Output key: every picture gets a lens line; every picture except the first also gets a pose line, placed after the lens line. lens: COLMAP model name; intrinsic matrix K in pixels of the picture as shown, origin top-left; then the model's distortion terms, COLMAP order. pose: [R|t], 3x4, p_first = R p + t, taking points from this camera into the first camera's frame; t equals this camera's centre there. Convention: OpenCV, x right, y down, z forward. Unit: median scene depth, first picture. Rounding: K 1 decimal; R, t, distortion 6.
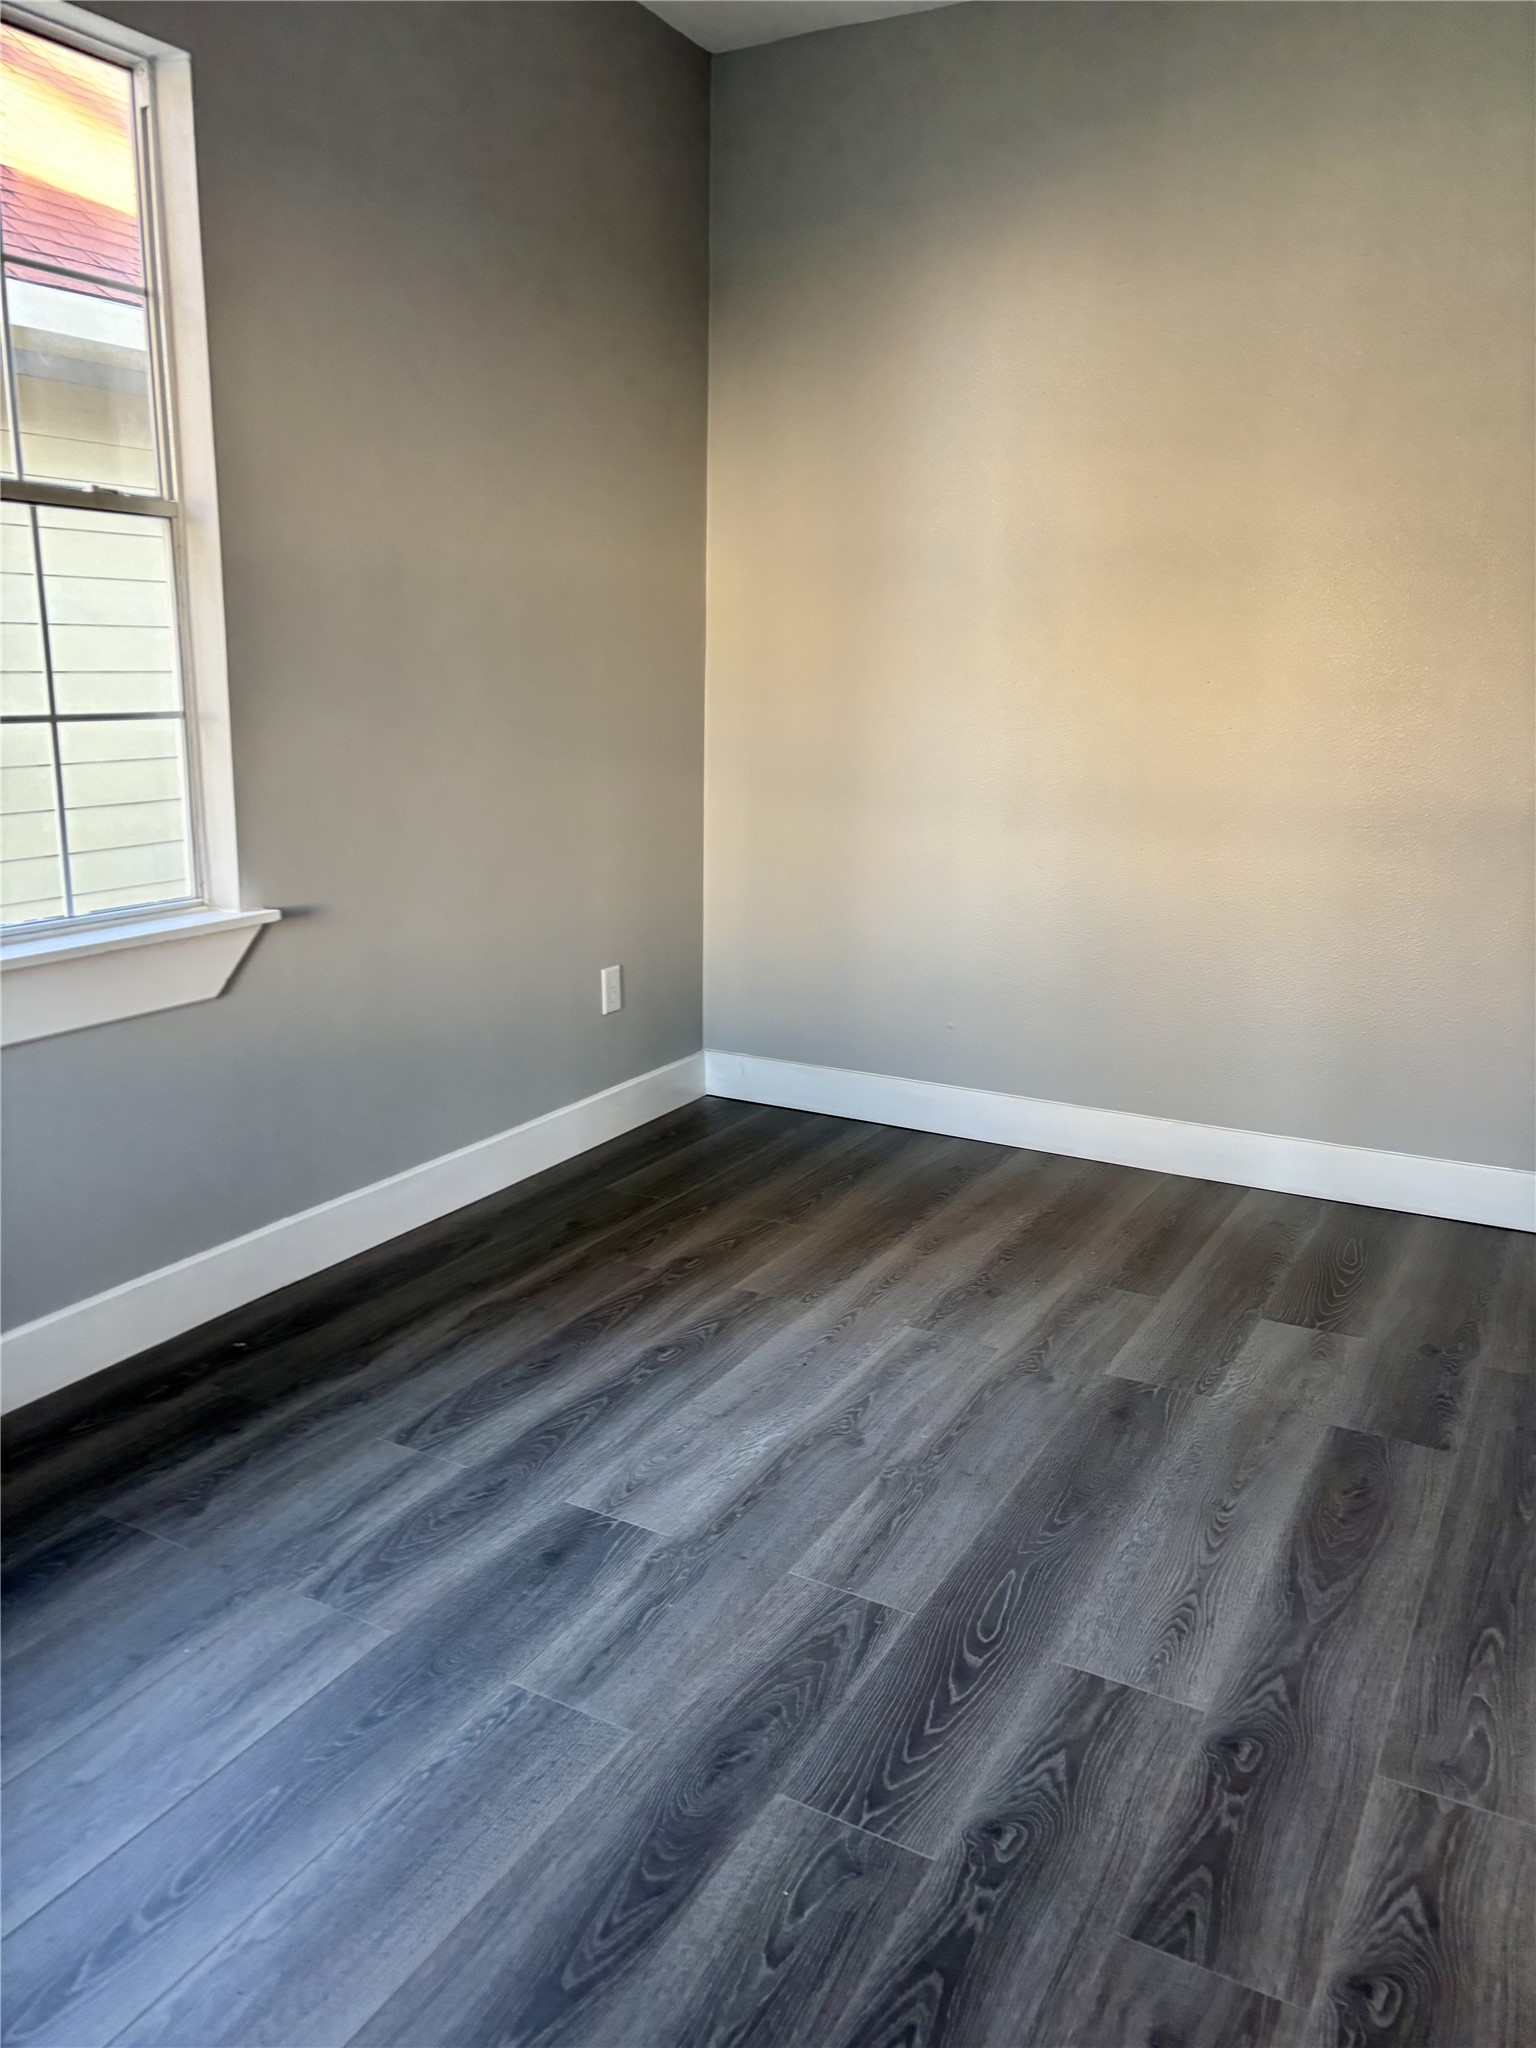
lens RADIAL K [[1529.2, 0, 766.5], [0, 1529.2, 964.4], [0, 0, 1]] dist [0.001776, -0.005215]
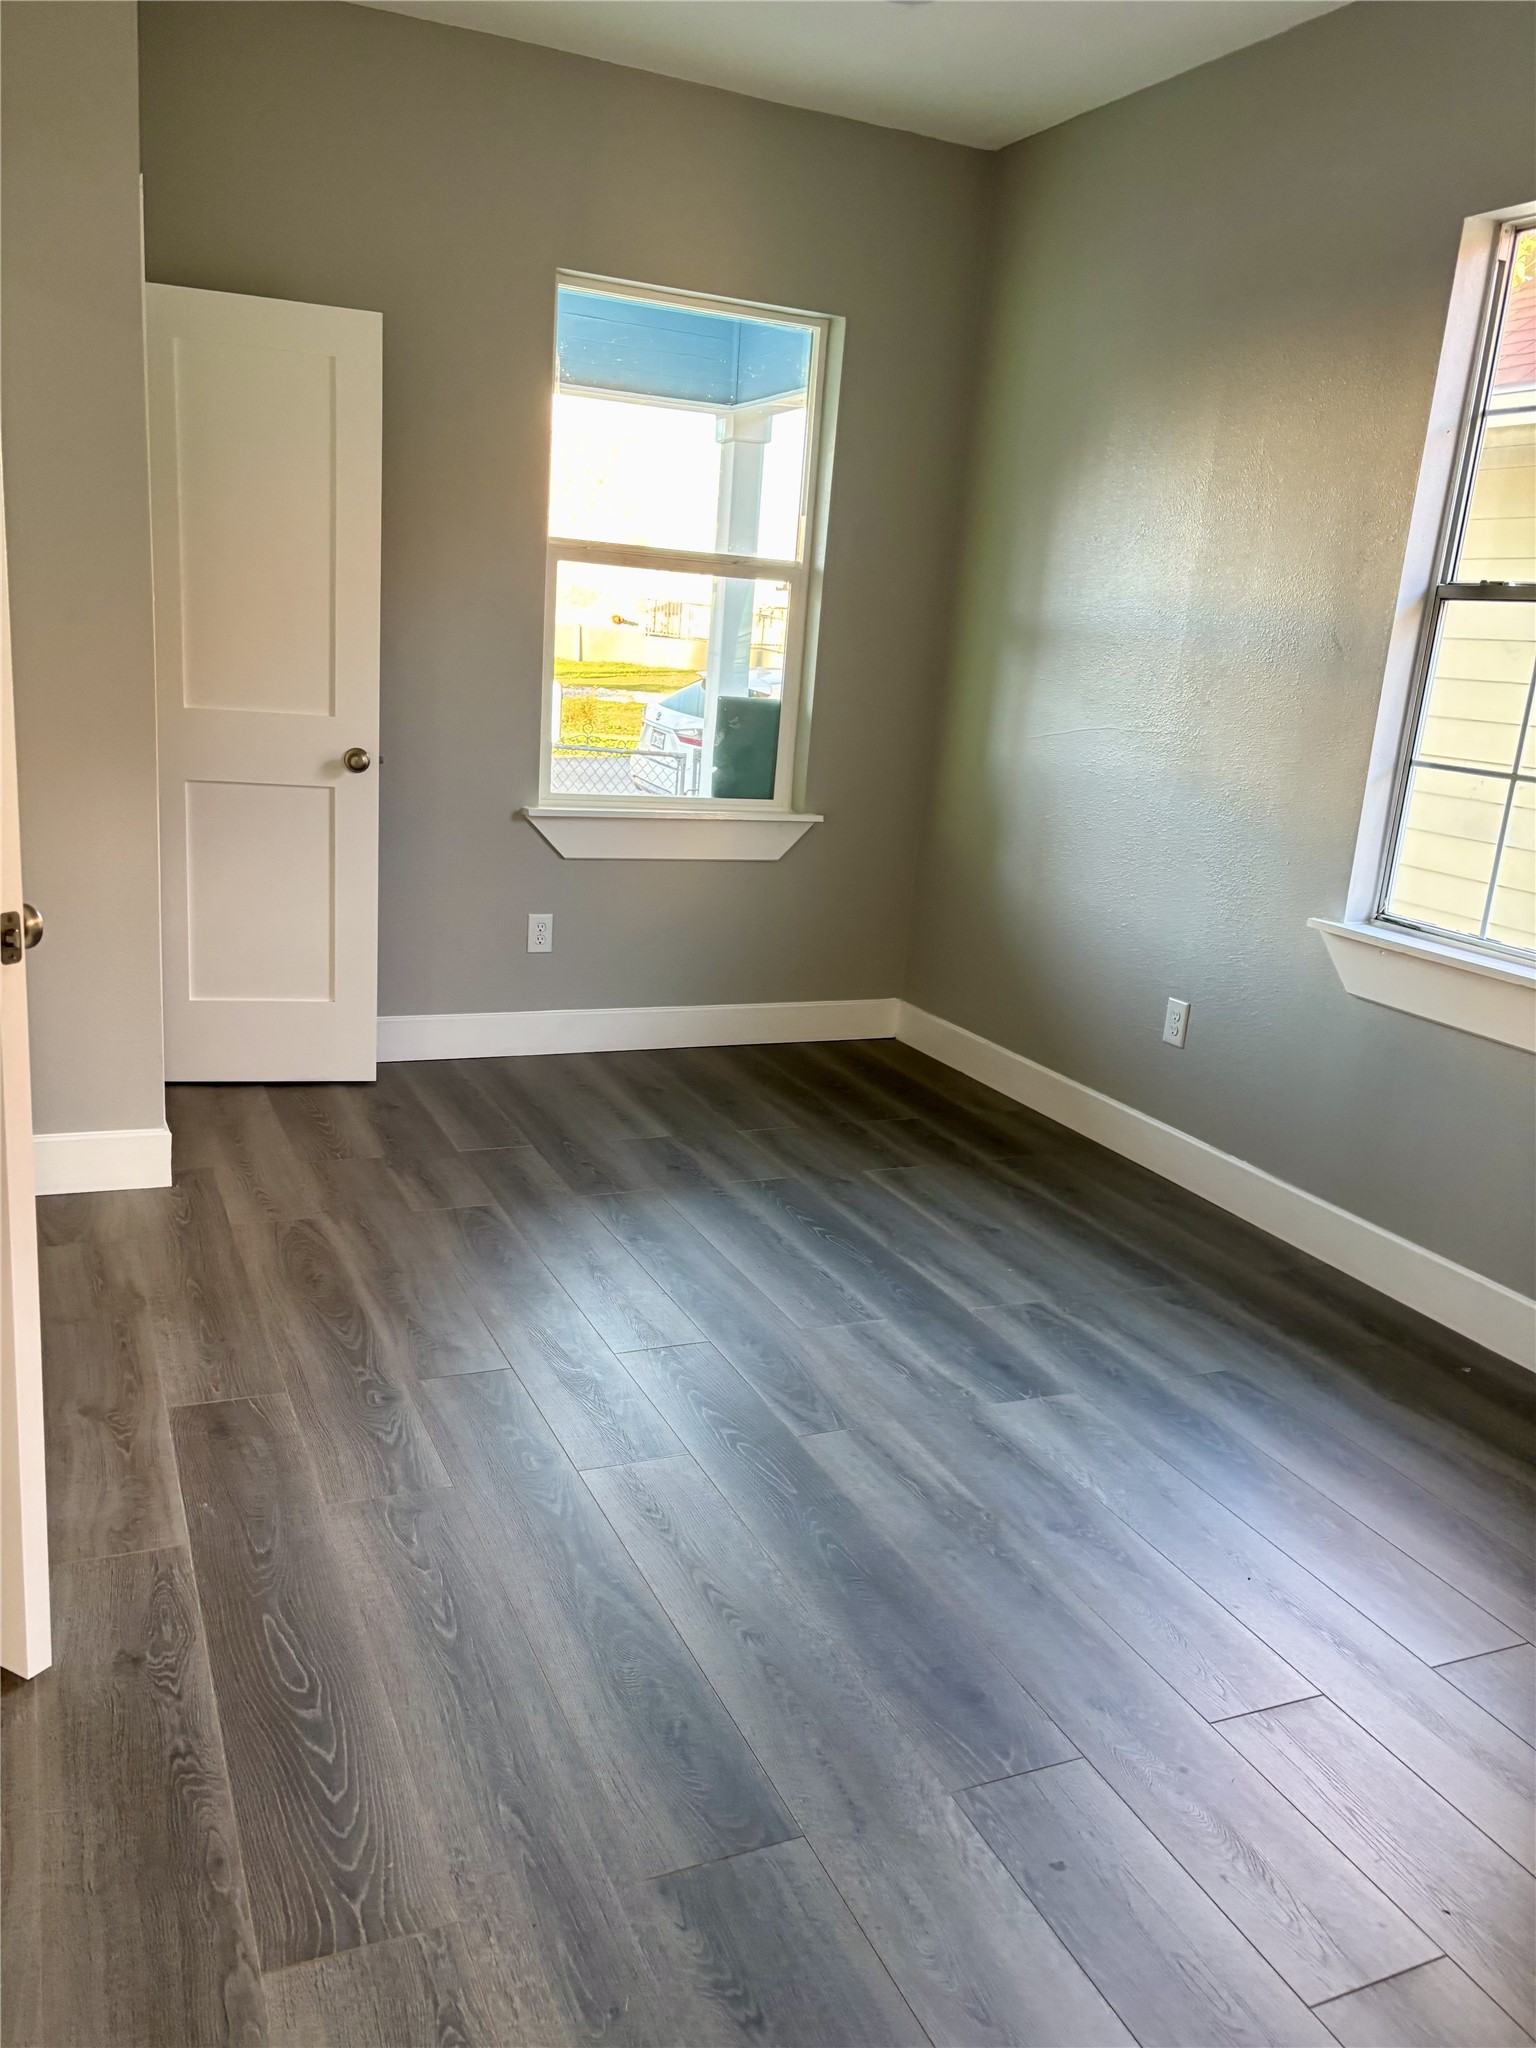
lens RADIAL K [[1552.0, 0, 768.0], [0, 1552.0, 1024.0], [0, 0, 1]] dist [0.007730, -0.002505]
pose [[-0.568259, 0.157827, -0.807572, 1.025174], [-0.248148, 0.902871, 0.351064, -0.307393], [0.784541, 0.399892, -0.473901, 1.364072]]
